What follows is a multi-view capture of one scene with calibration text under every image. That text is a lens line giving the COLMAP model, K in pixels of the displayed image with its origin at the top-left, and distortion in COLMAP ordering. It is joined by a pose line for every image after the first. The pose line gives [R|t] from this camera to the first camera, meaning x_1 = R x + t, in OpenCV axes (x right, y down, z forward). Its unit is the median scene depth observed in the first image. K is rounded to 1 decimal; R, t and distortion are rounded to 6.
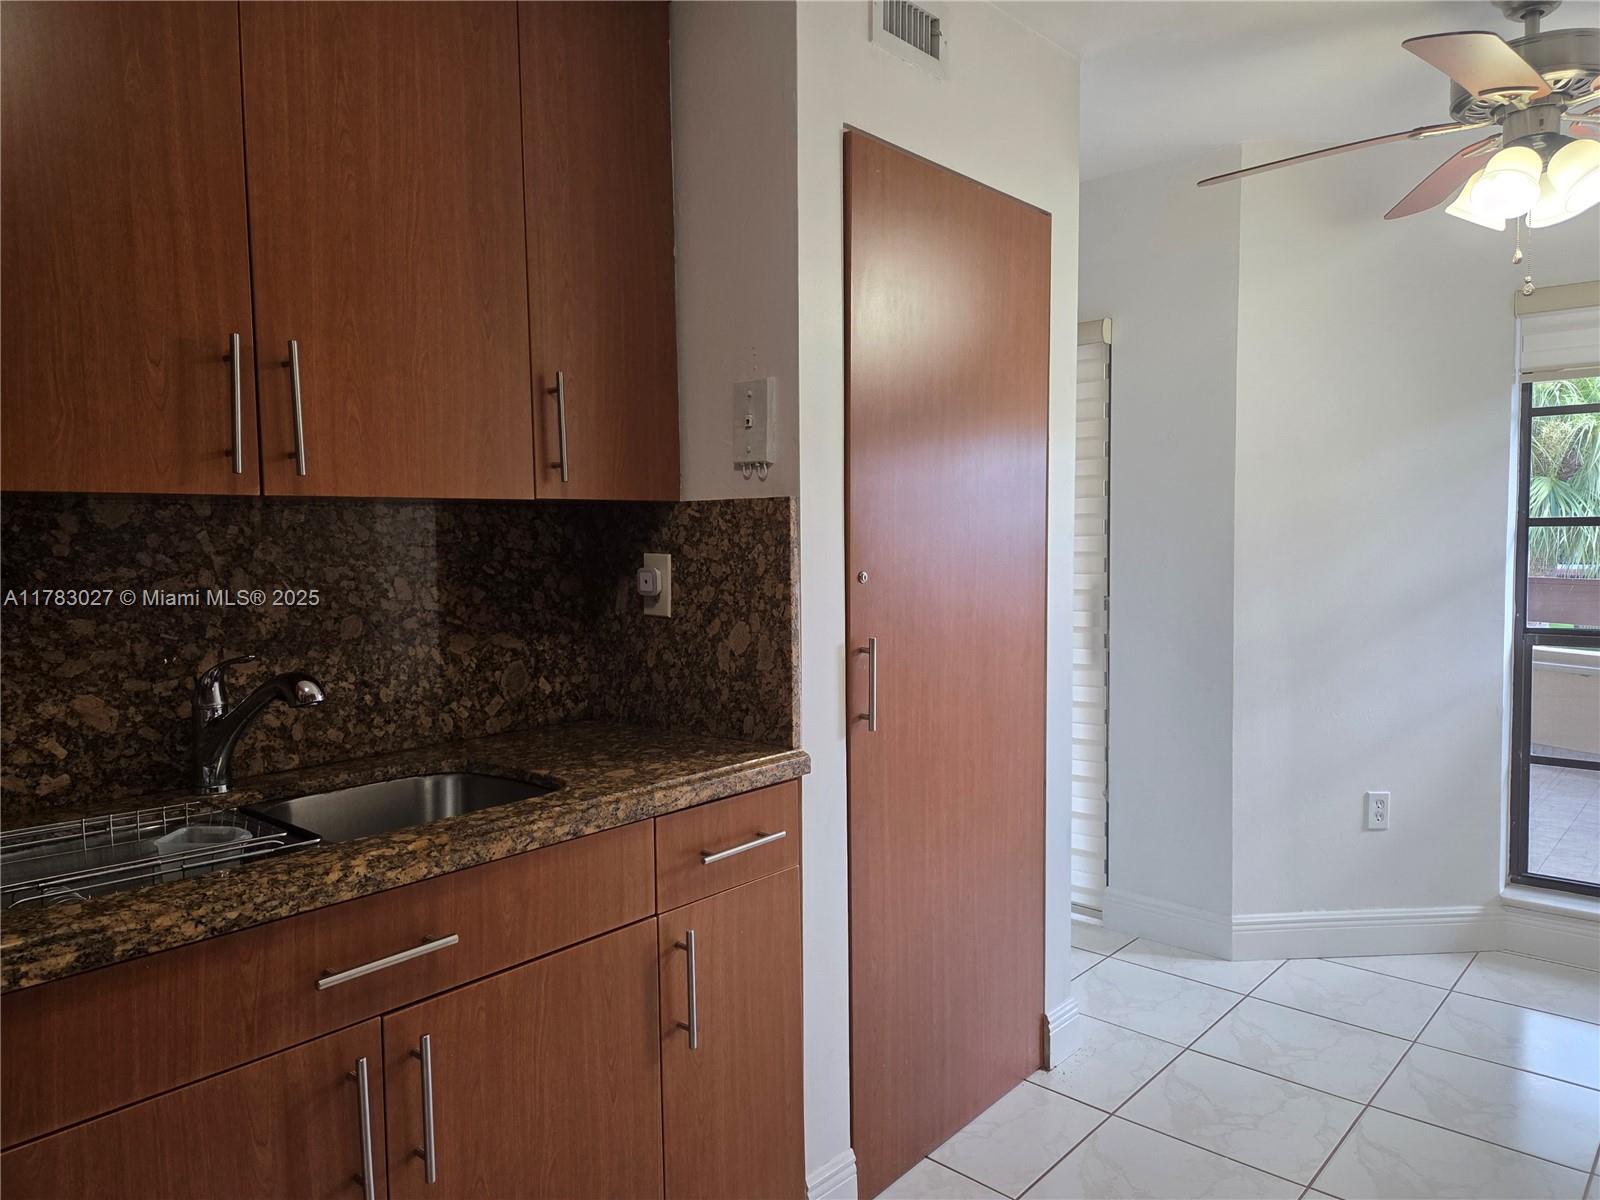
lens RADIAL K [[1075.0, 0, 808.5], [0, 1075.0, 584.8], [0, 0, 1]] dist [0.062952, -0.052606]
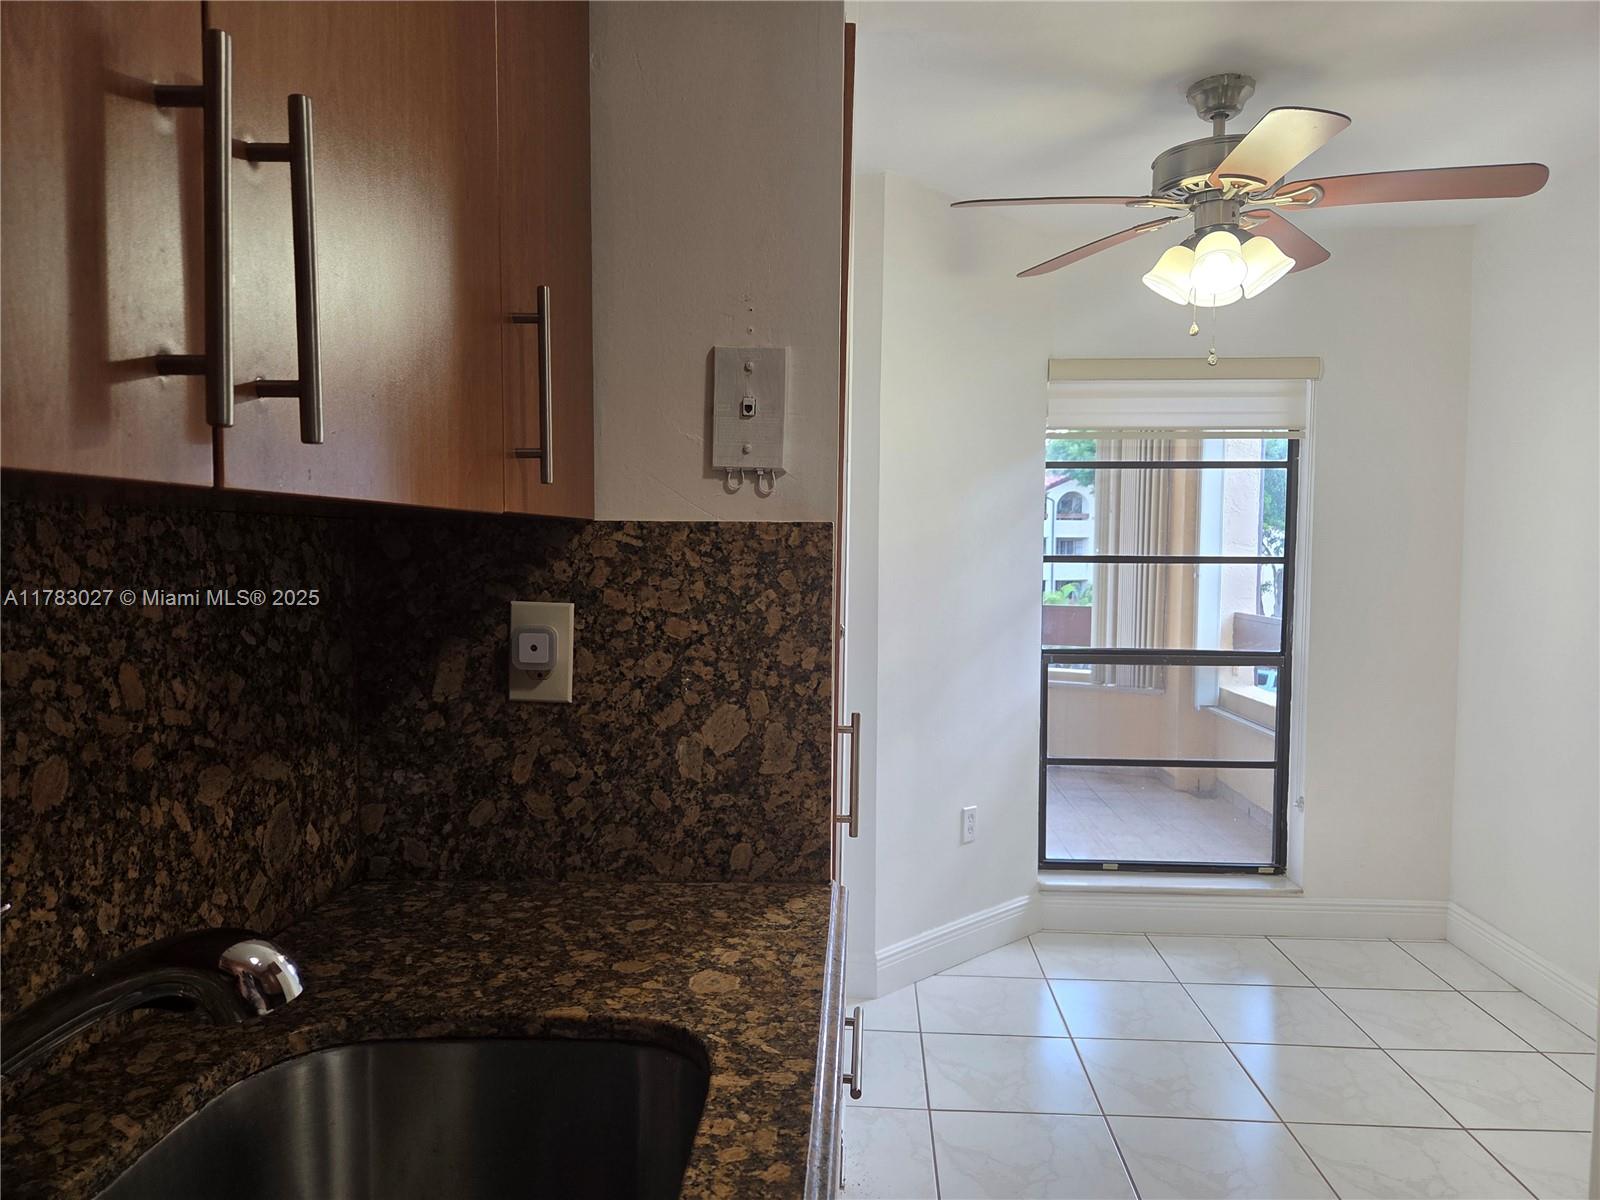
lens RADIAL K [[1075.0, 0, 815.2], [0, 1075.0, 604.0], [0, 0, 1]] dist [0.062952, -0.052606]
pose [[0.781598, -0.013131, 0.623644, -0.420489], [0.012883, 0.999905, 0.004908, -0.029797], [-0.623649, 0.004198, 0.781693, 0.421411]]
